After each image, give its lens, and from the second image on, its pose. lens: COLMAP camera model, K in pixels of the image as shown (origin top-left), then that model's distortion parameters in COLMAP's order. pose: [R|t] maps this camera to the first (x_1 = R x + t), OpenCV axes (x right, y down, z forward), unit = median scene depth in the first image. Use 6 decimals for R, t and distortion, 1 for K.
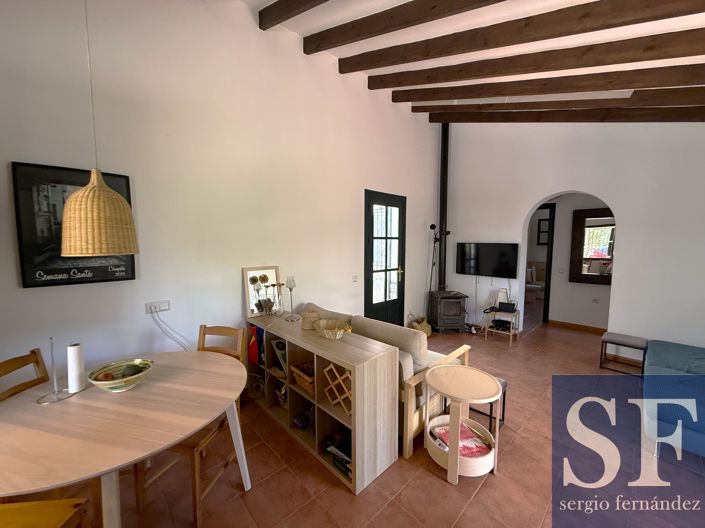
lens RADIAL K [[278.4, 0, 351.8], [0, 278.4, 264.1], [0, 0, 1]] dist [0.000694, 0.000098]
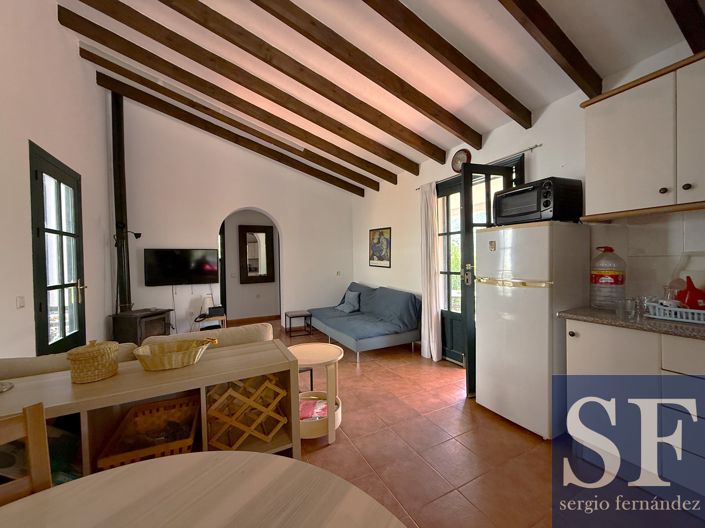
lens RADIAL K [[278.4, 0, 351.8], [0, 278.4, 264.1], [0, 0, 1]] dist [0.000694, 0.000098]
pose [[0.285462, -0.019442, 0.958193, -0.266708], [0.089899, 0.995929, -0.006575, 0.033052], [-0.954164, 0.088017, 0.286048, 0.211895]]
